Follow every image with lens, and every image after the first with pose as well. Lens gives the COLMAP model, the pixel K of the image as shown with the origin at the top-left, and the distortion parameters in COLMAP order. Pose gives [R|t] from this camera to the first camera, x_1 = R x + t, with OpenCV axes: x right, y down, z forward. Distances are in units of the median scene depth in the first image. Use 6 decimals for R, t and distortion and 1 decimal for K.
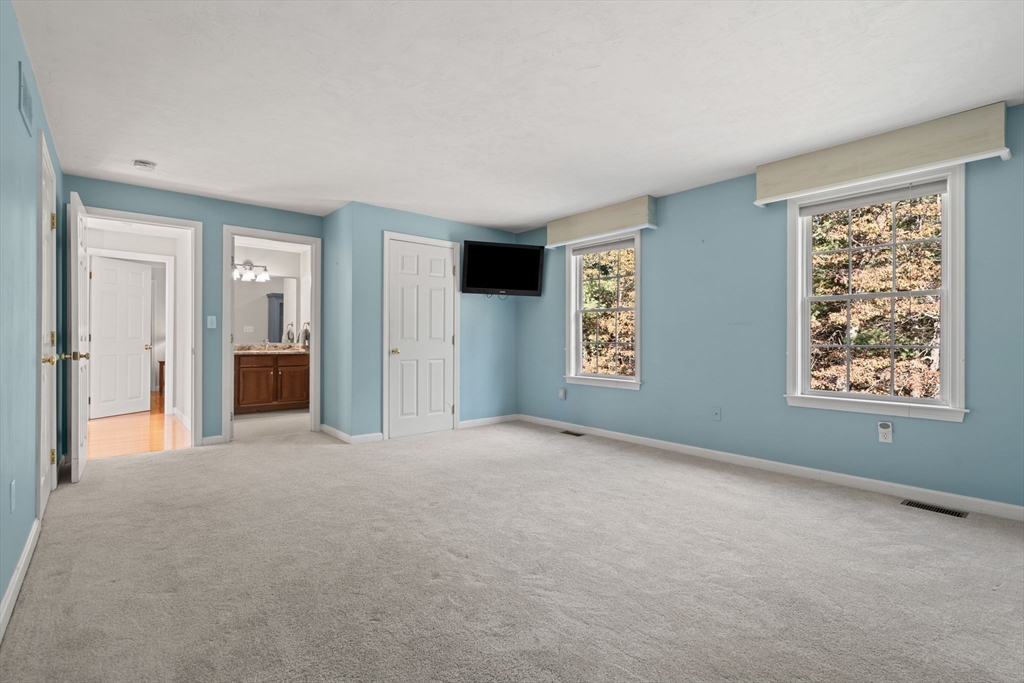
lens RADIAL K [[470.2, 0, 508.1], [0, 470.2, 342.3], [0, 0, 1]] dist [-0.003600, 0.000047]
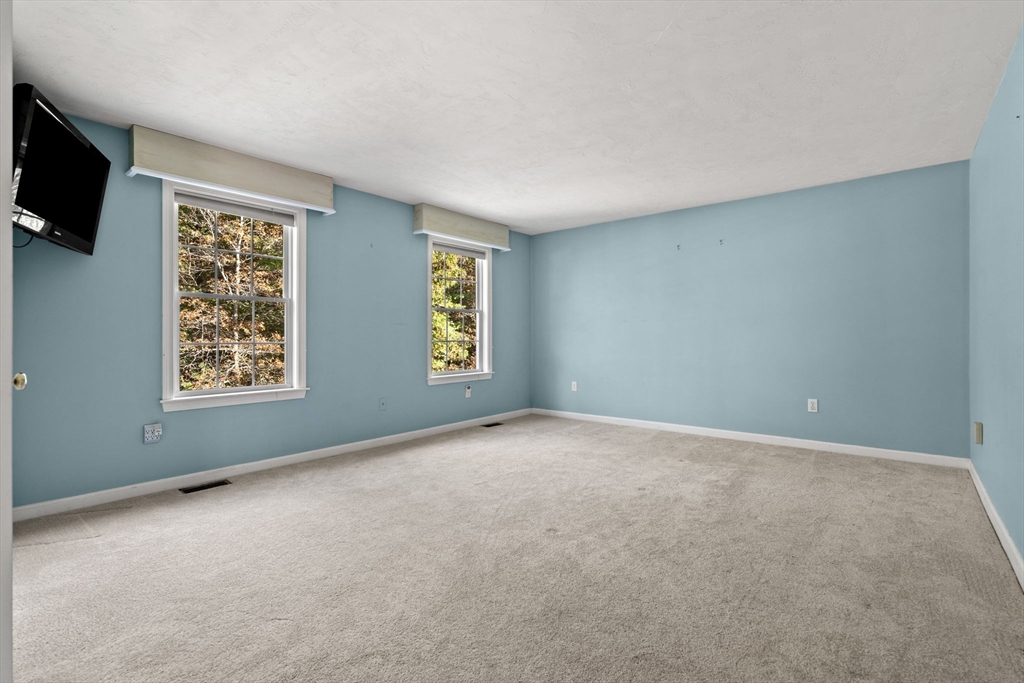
lens RADIAL K [[510.4, 0, 511.0], [0, 510.4, 336.5], [0, 0, 1]] dist [-0.001061, -0.000097]
pose [[-0.199633, -0.001536, 0.979869, -0.989825], [0.009608, 0.999948, 0.003525, -0.011195], [-0.979824, 0.010118, -0.199608, 1.160895]]
